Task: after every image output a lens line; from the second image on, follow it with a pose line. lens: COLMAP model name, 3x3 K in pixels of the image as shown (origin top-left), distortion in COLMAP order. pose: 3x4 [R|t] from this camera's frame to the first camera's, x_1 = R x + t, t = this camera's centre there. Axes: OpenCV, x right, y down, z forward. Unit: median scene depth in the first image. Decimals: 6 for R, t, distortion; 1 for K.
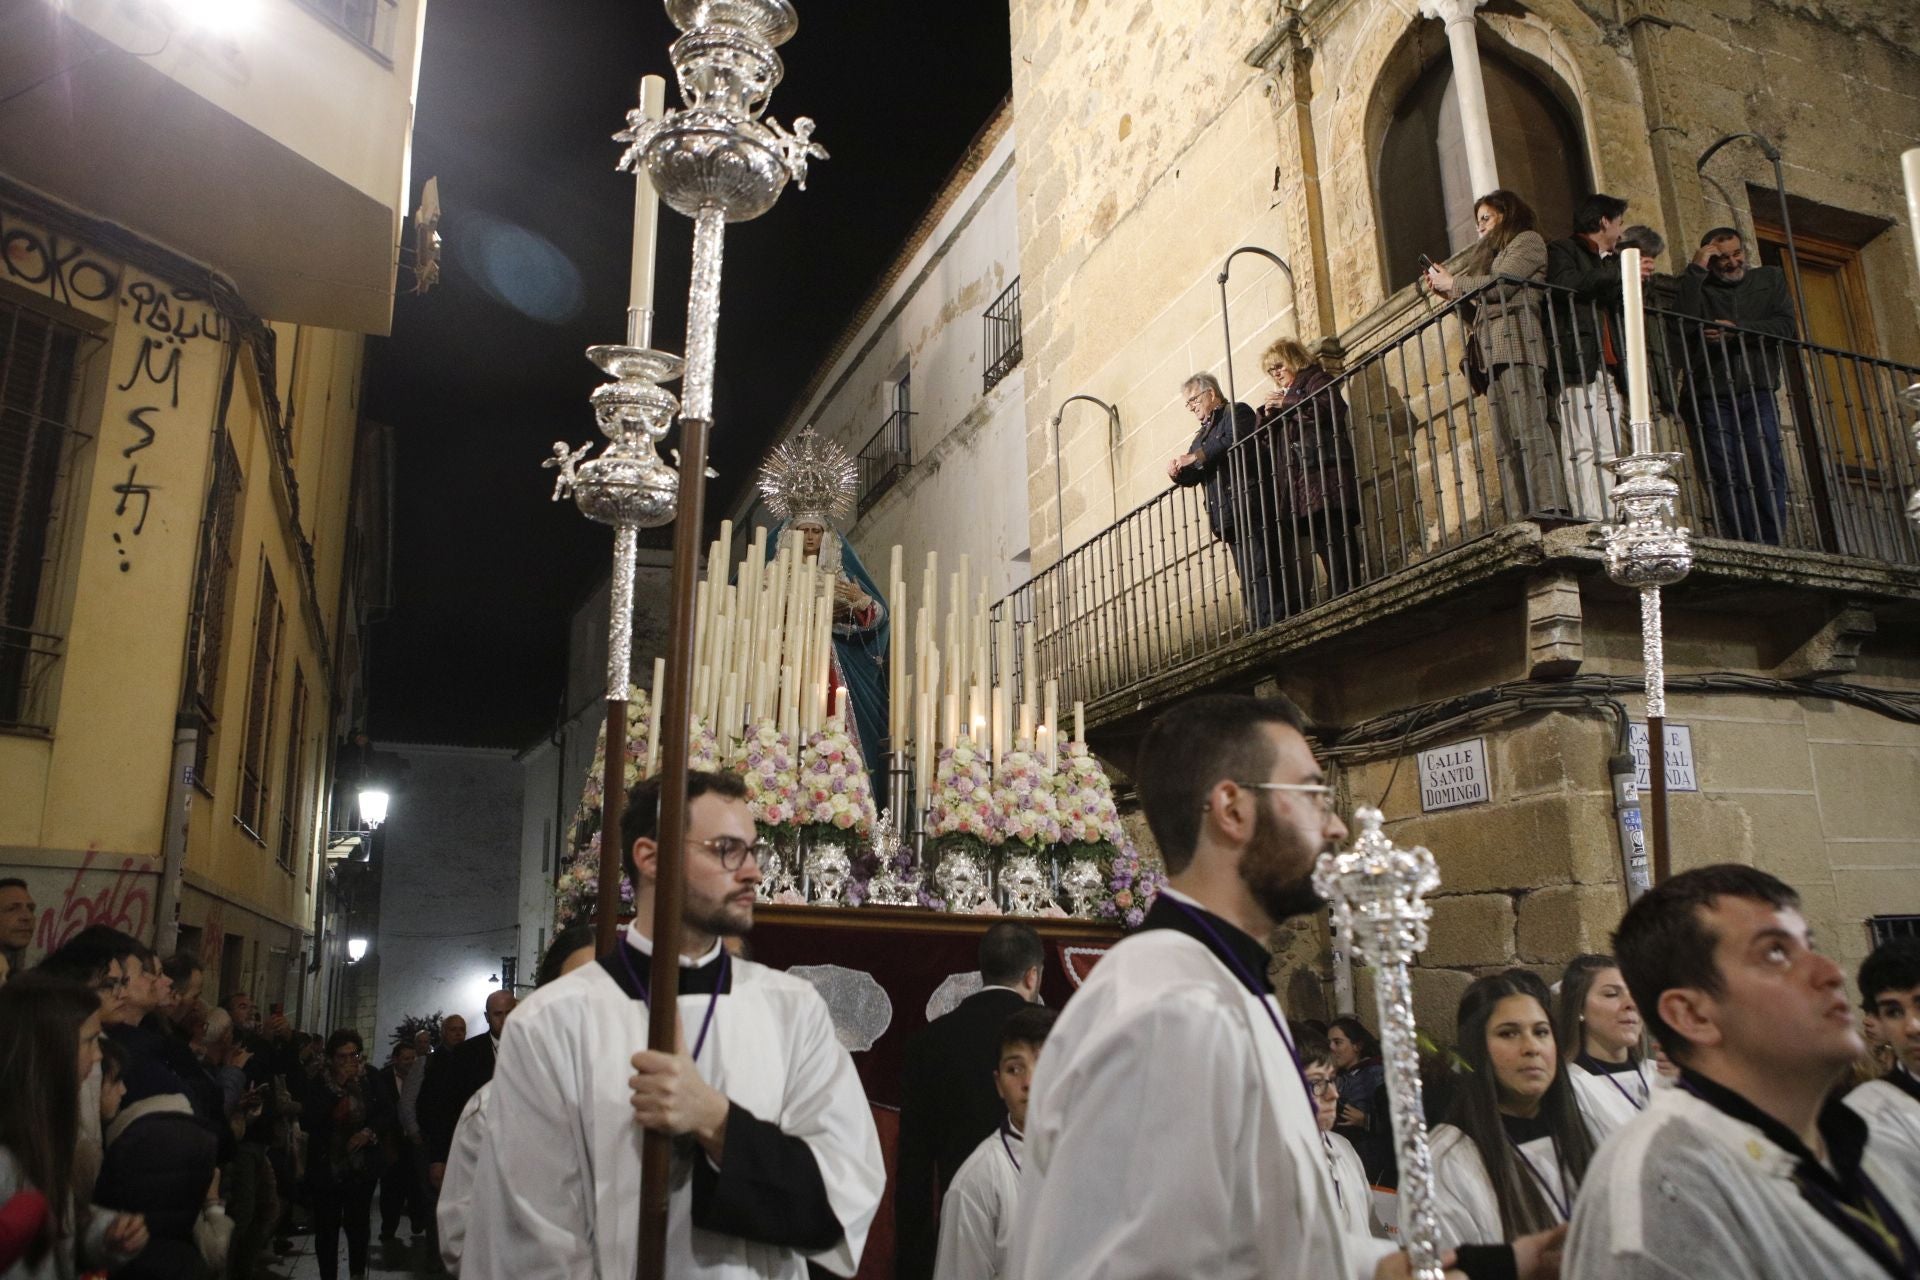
lens RADIAL K [[1350.9, 0, 967.4], [0, 1350.9, 636.5], [0, 0, 1]] dist [-0.094661, 0.066805]
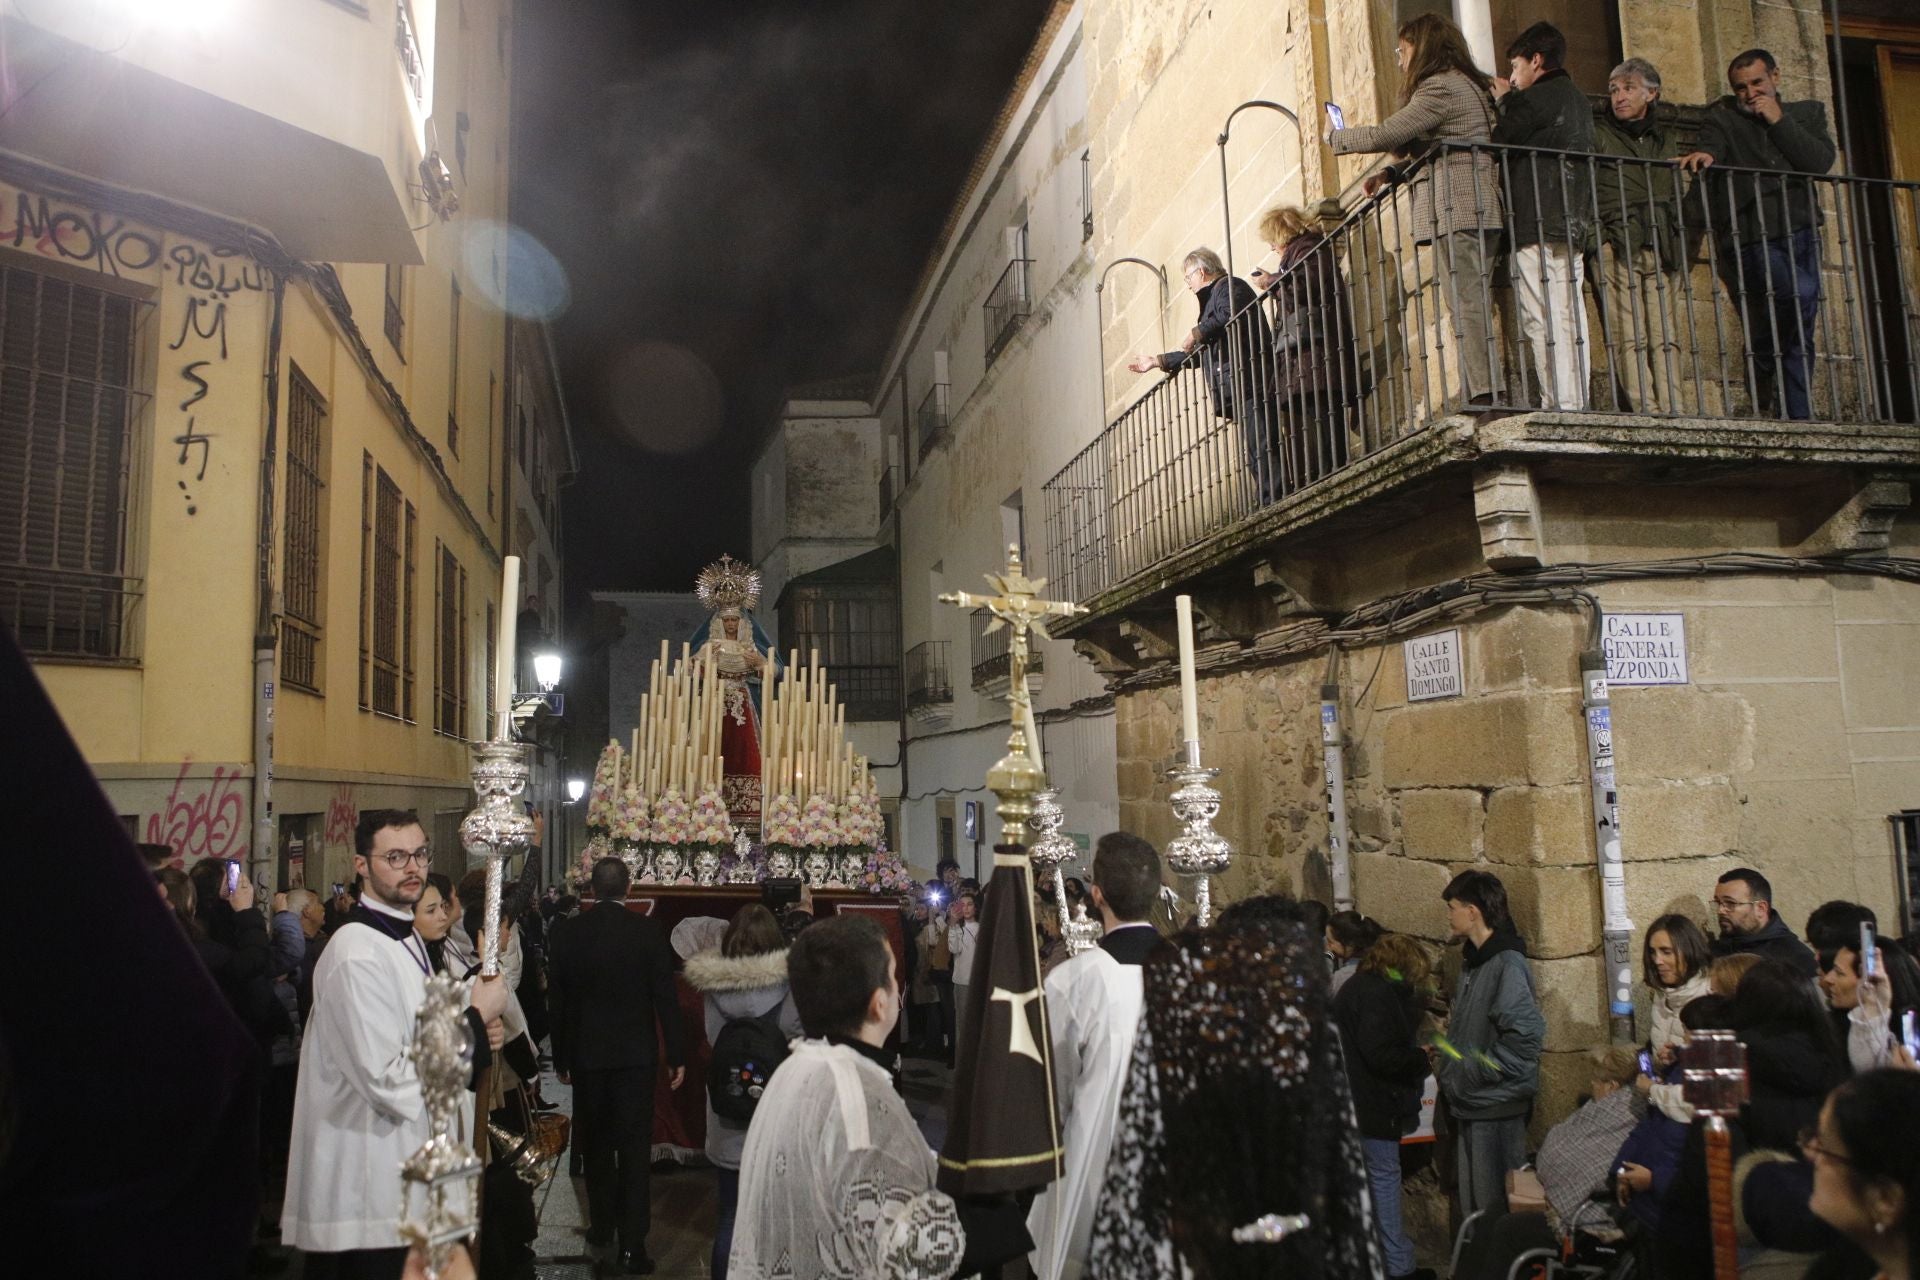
lens RADIAL K [[1350.9, 0, 966.5], [0, 1350.9, 638.3], [0, 0, 1]] dist [-0.094661, 0.066805]
pose [[0.984401, -0.025225, -0.174123, 0.198195], [0.048383, 0.990324, 0.130067, -0.057889], [0.169158, -0.136462, 0.976096, -0.000326]]
